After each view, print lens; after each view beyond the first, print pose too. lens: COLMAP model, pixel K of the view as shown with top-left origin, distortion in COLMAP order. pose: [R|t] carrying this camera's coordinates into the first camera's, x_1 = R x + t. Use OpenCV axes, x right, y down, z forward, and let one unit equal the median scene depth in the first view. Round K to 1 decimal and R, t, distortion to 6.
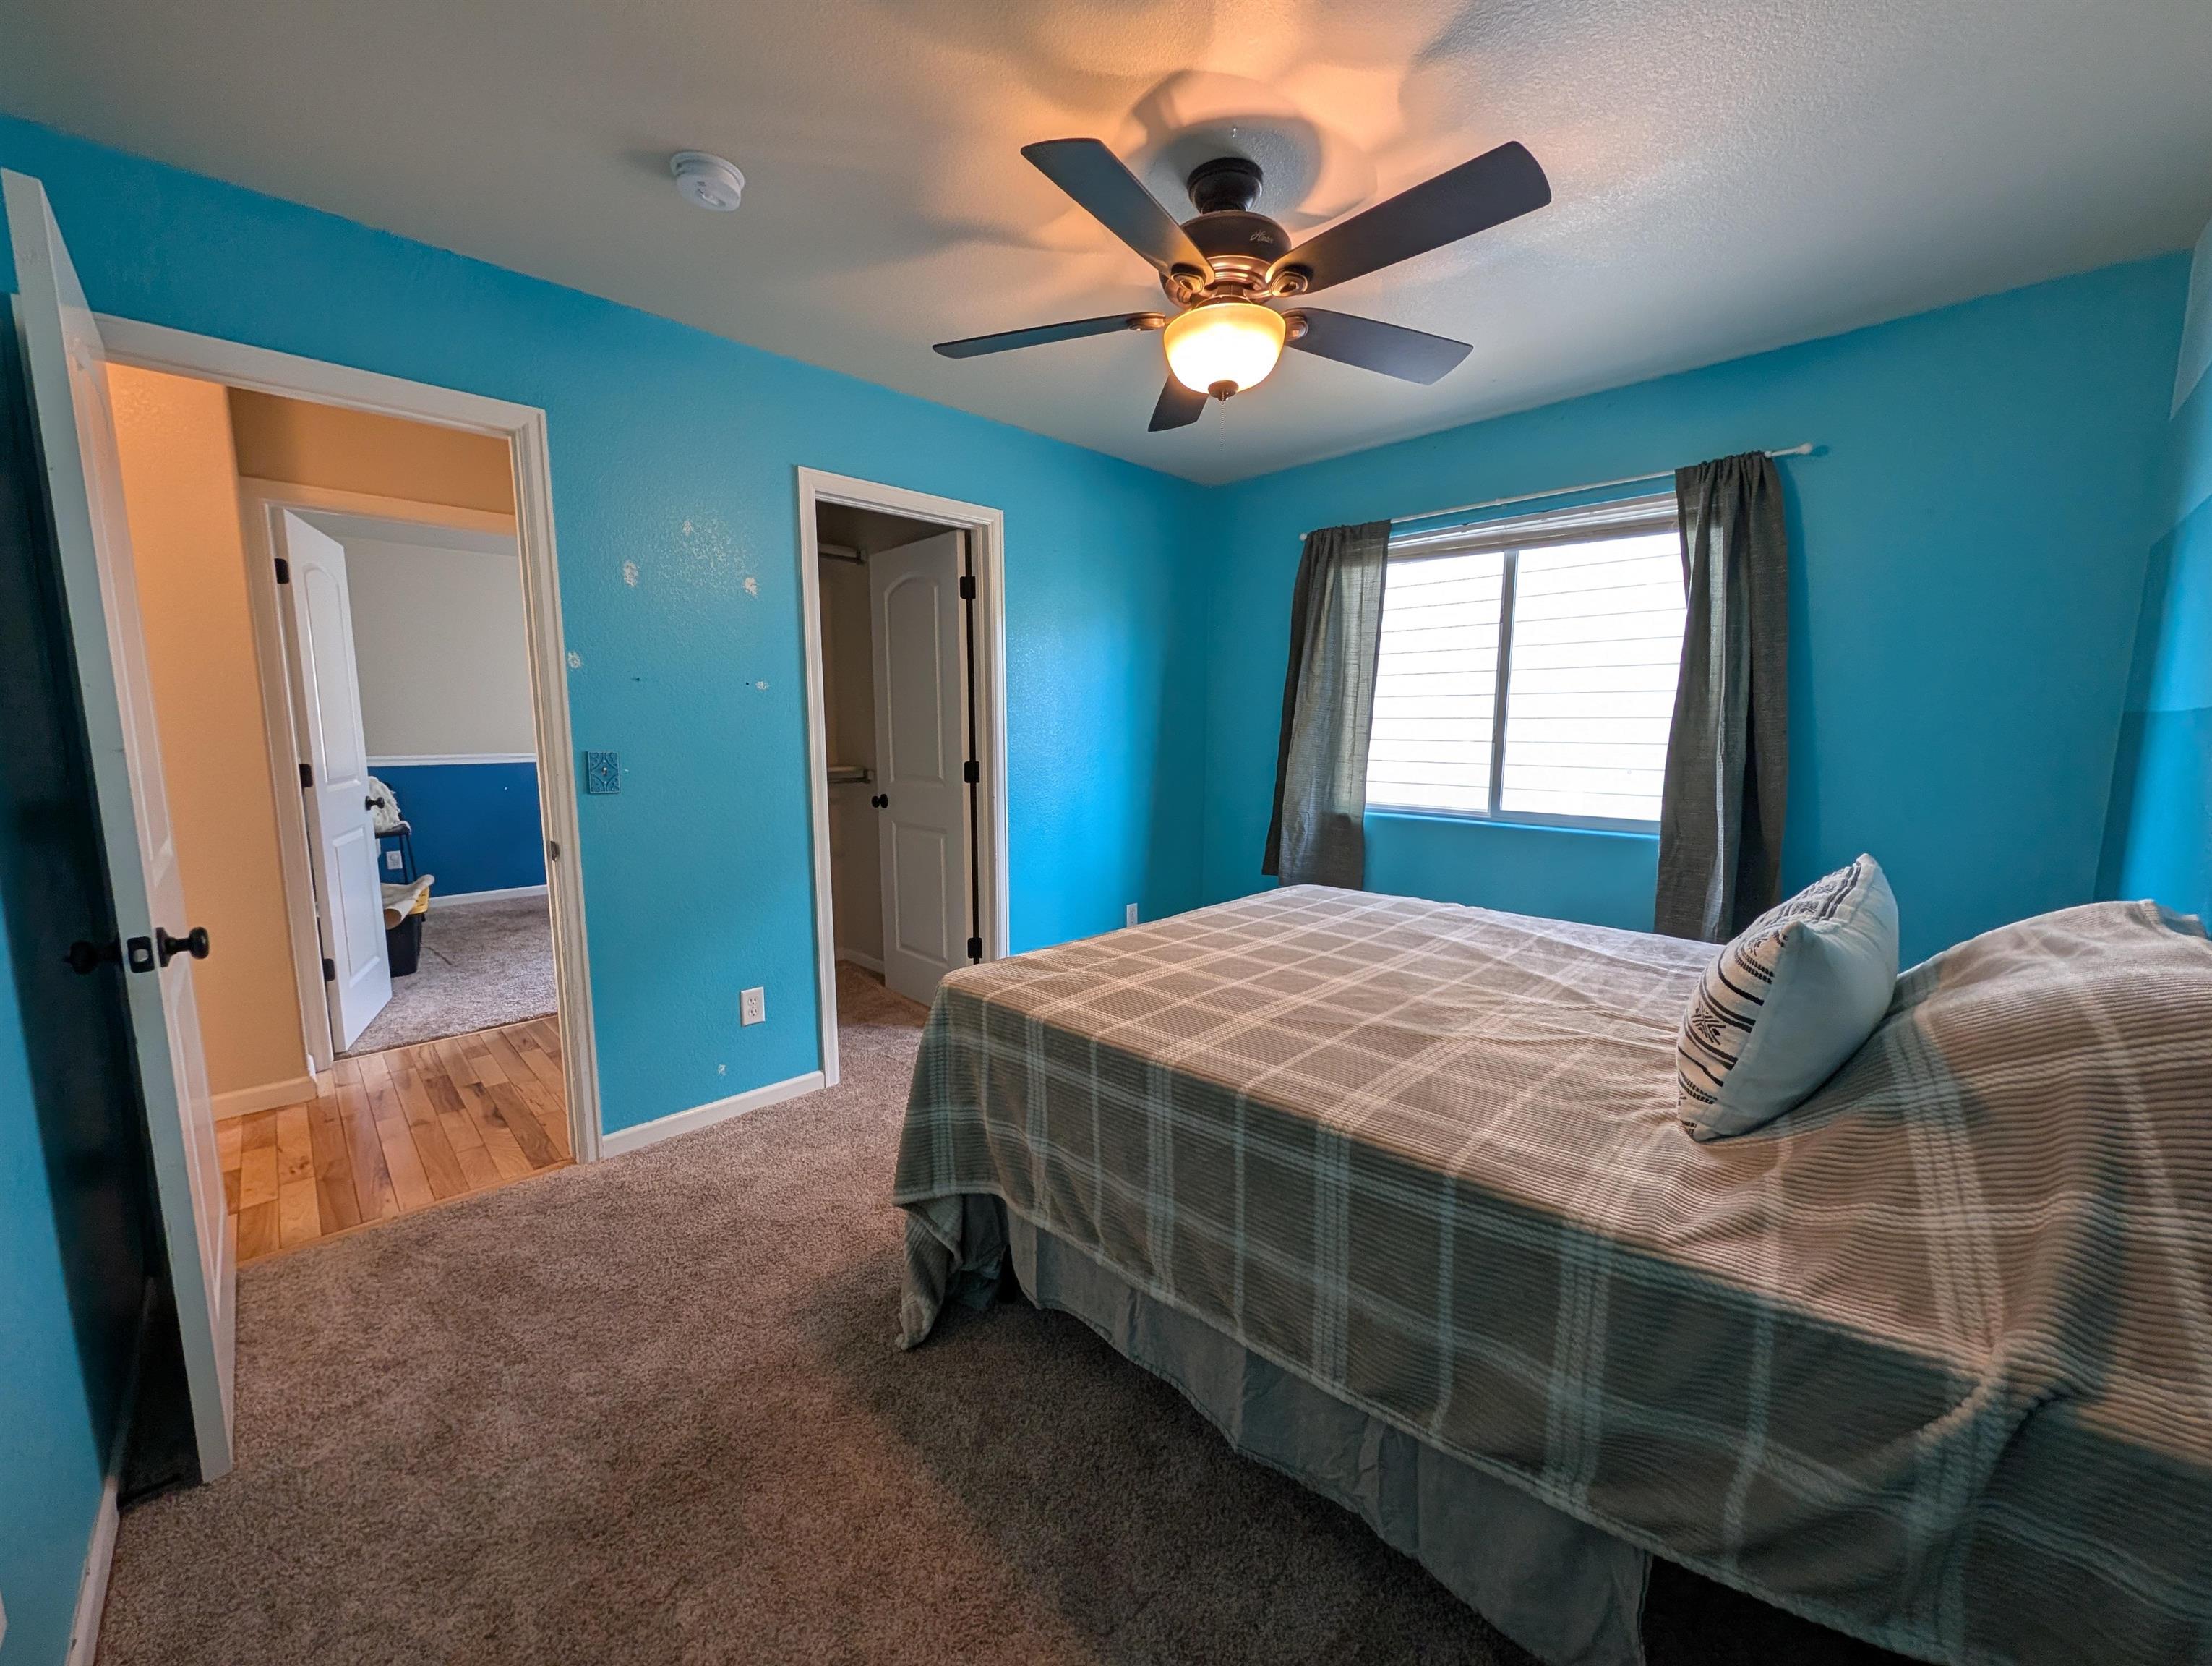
lens RADIAL K [[850.8, 0, 1099.7], [0, 850.8, 835.5], [0, 0, 1]] dist [0.000208, 0.000422]
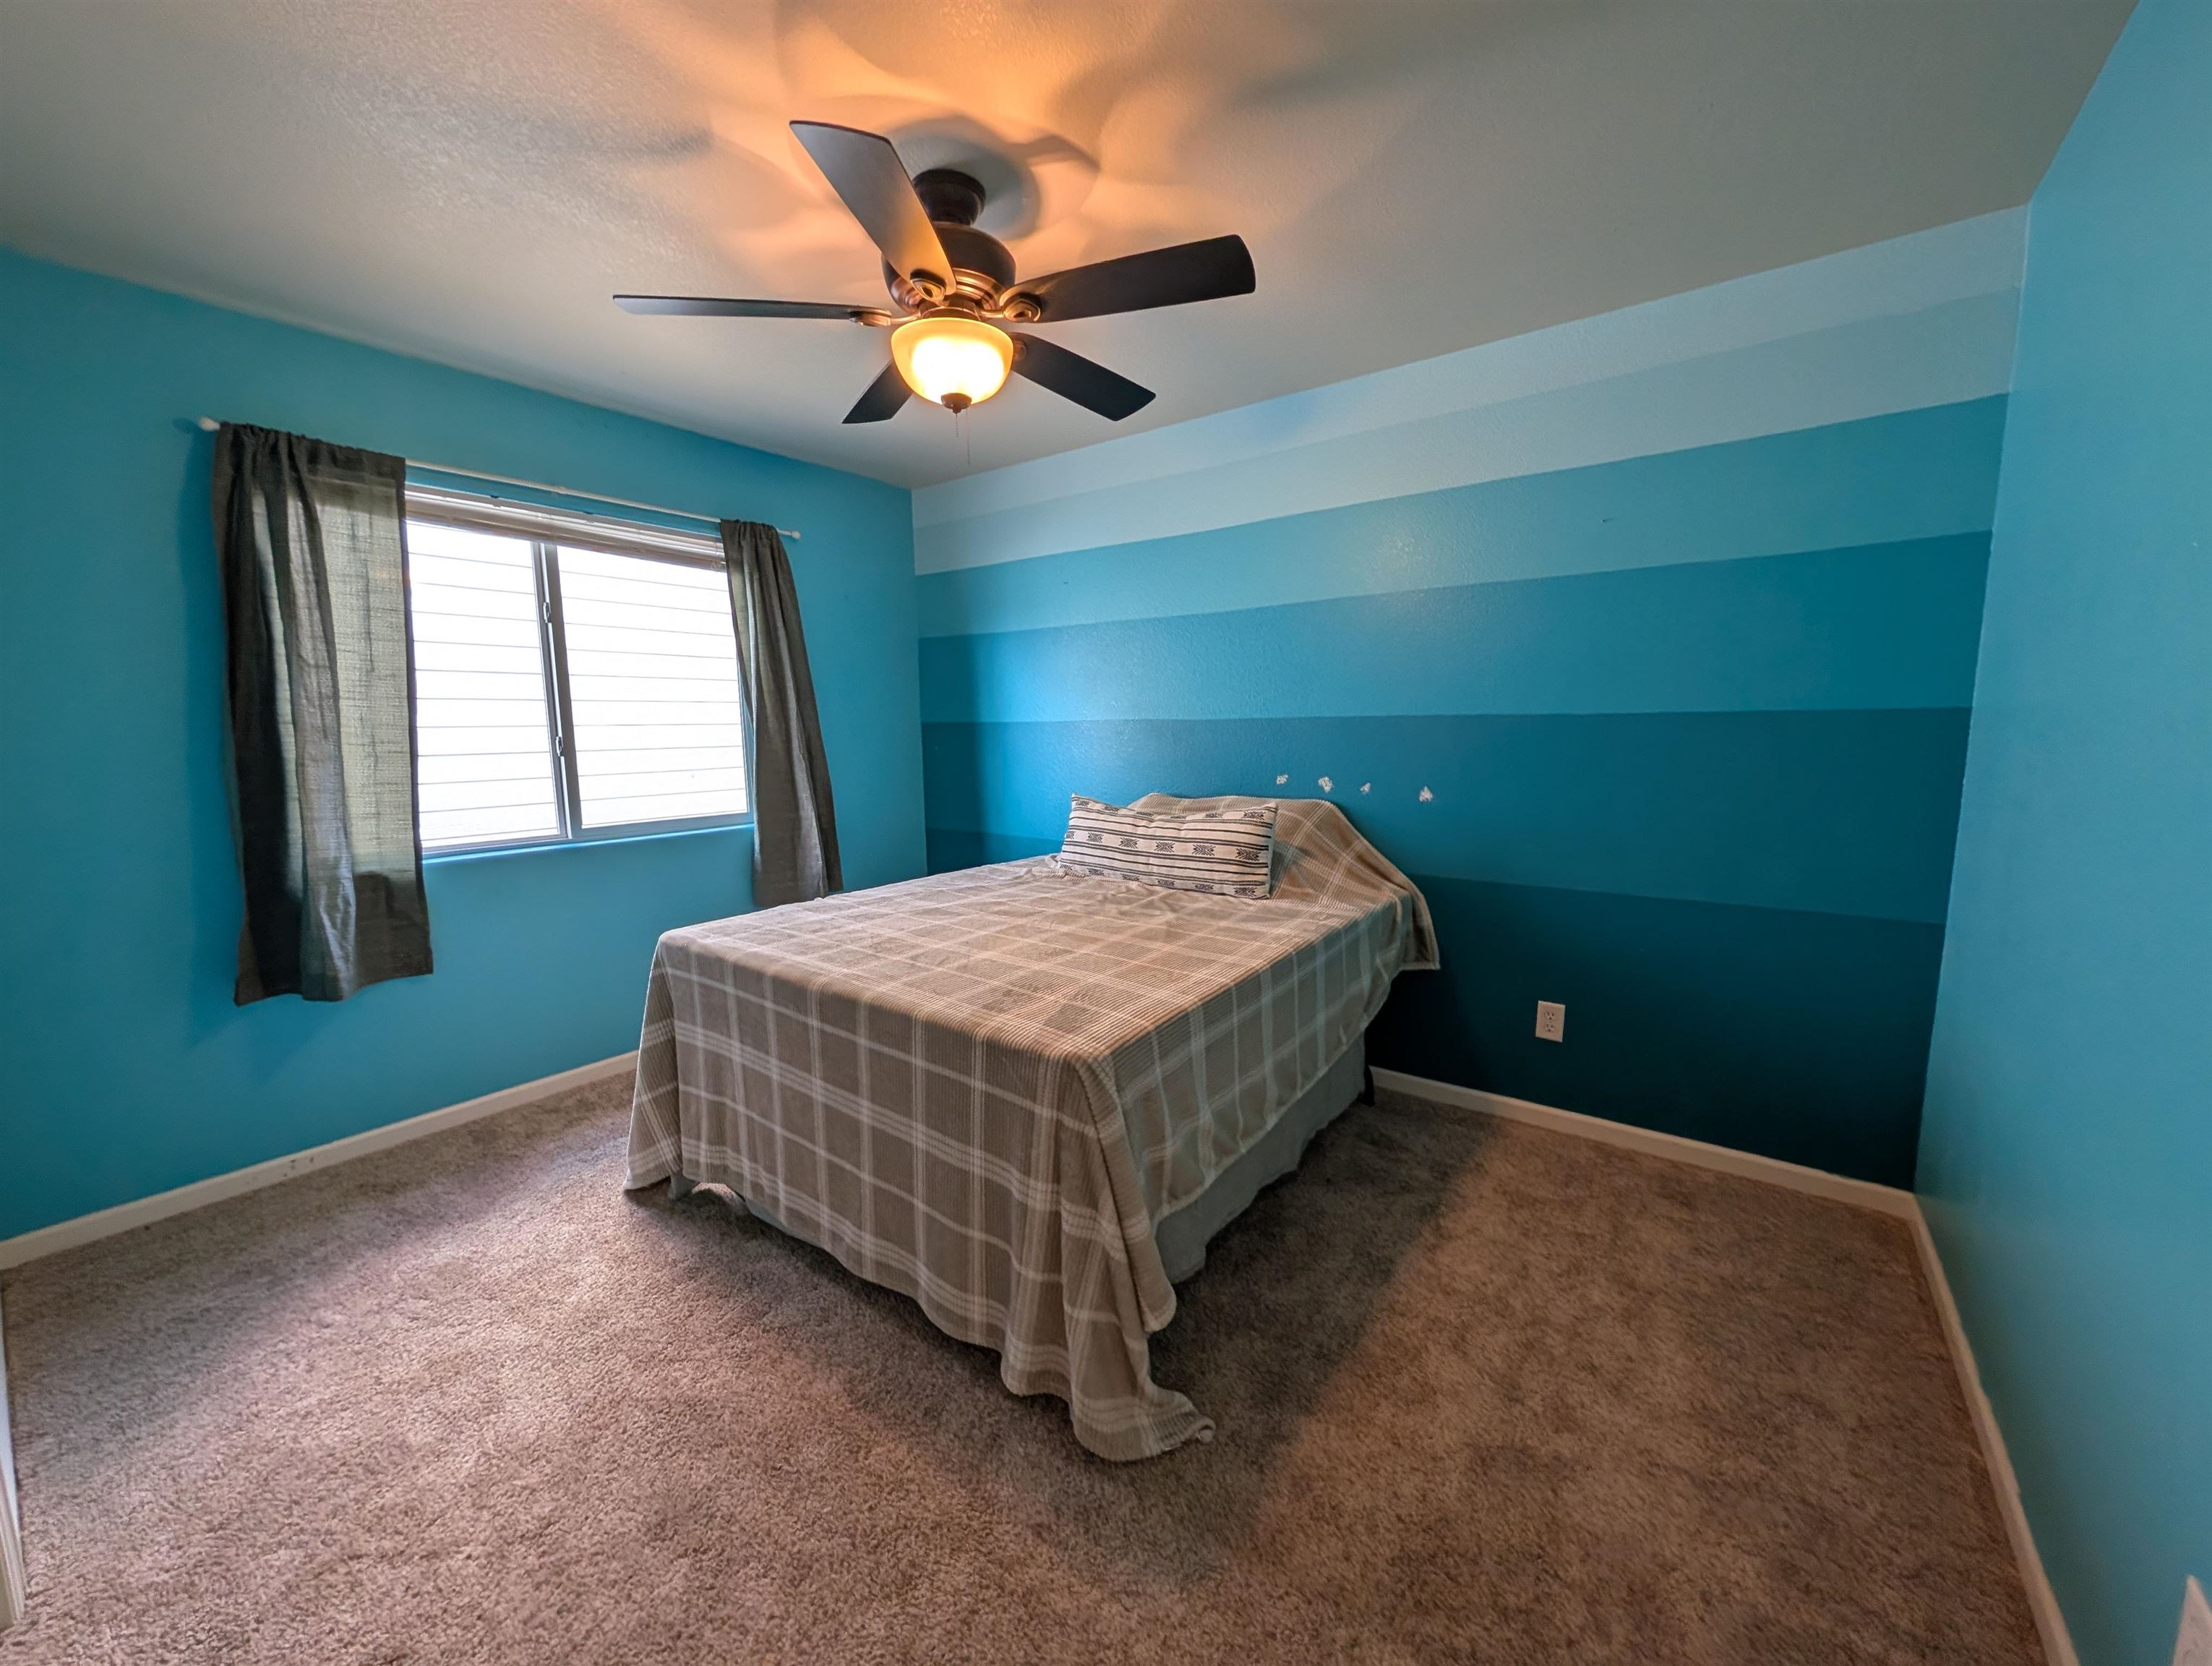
lens RADIAL K [[850.8, 0, 1099.7], [0, 850.8, 835.5], [0, 0, 1]] dist [0.000208, 0.000422]
pose [[-0.144951, -0.134572, 0.980245, -0.524036], [0.142001, 0.977622, 0.155210, -0.088243], [-0.979196, 0.161694, -0.122598, 0.582543]]
